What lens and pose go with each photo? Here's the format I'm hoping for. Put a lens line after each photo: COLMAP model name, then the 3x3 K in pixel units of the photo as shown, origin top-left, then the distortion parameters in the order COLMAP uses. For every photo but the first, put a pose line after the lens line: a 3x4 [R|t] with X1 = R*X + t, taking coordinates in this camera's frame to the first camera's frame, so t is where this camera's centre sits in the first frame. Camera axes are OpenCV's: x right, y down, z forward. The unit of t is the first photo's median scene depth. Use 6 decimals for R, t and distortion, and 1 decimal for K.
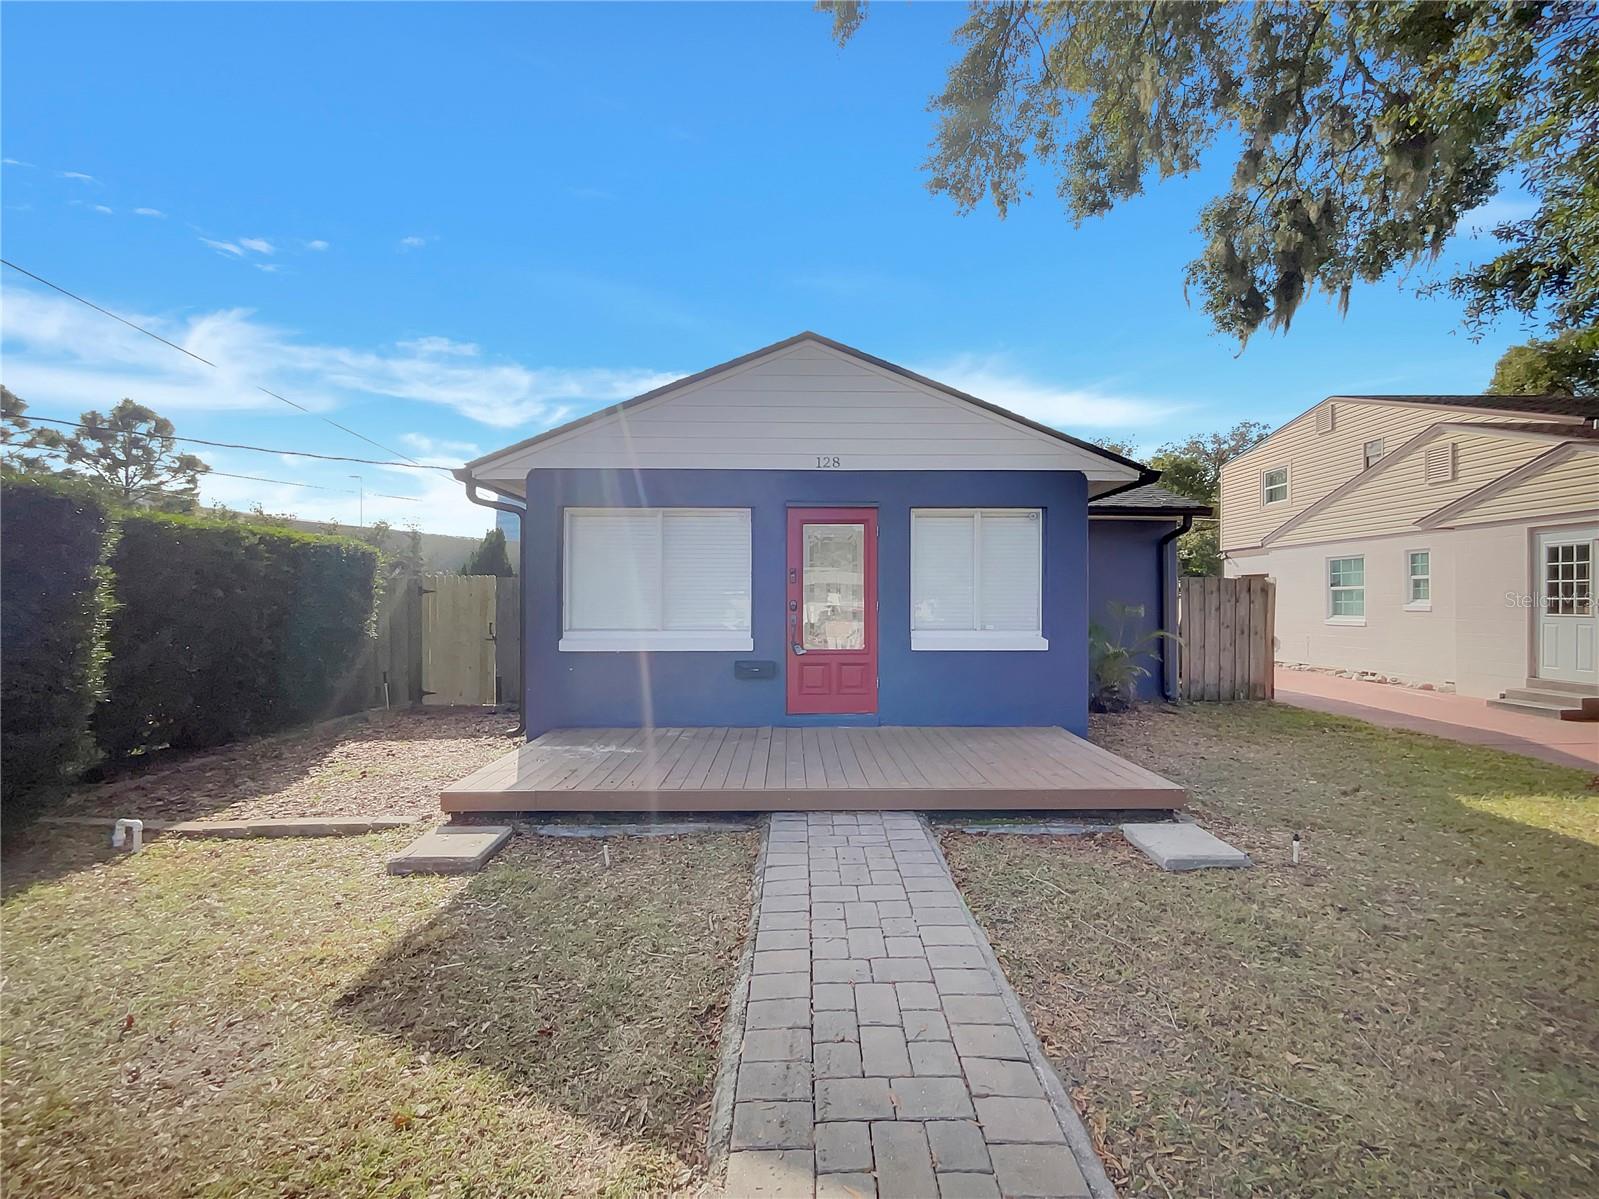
lens RADIAL K [[636.7, 0, 802.4], [0, 636.7, 595.0], [0, 0, 1]] dist [0.000477, 0.000199]
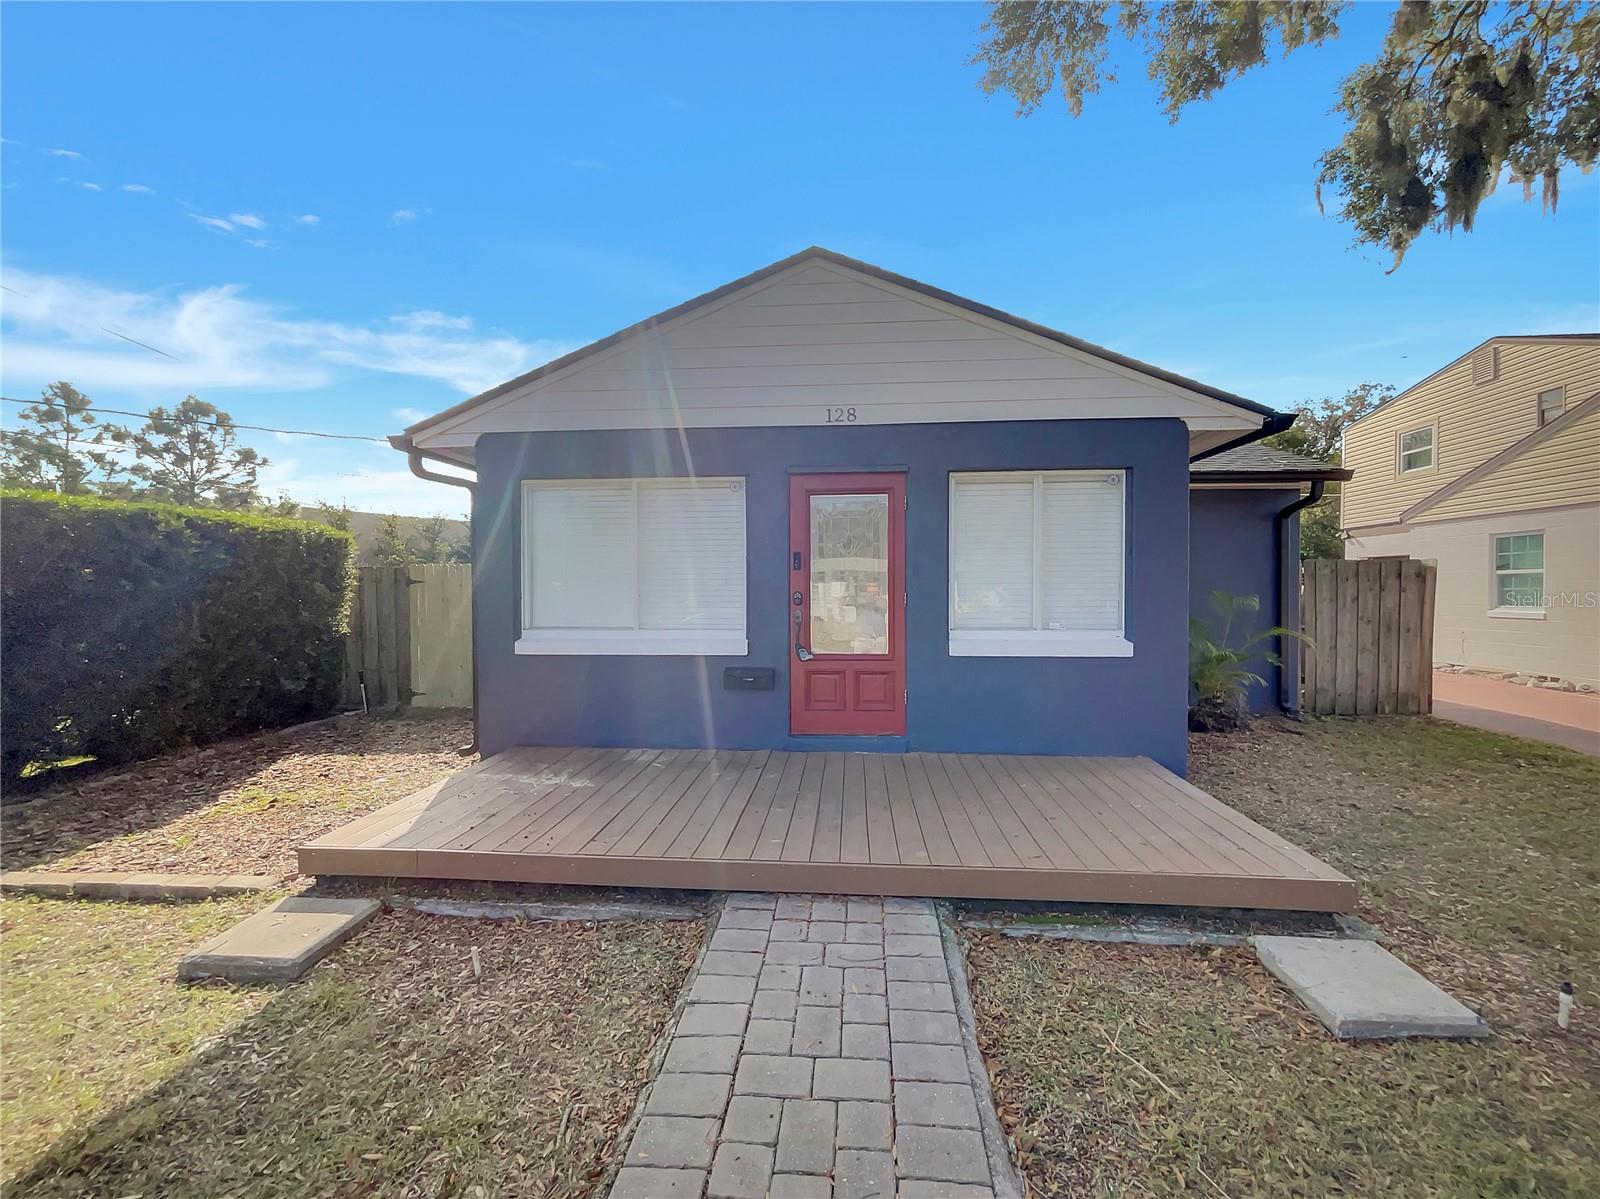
lens RADIAL K [[654.1, 0, 800.0], [0, 654.1, 599.5], [0, 0, 1]] dist [0.000563, -0.000714]
pose [[0.995308, -0.002170, -0.096736, 0.064875], [0.004655, 0.999665, 0.025463, -0.002474], [0.096649, -0.025794, 0.994984, 0.183381]]
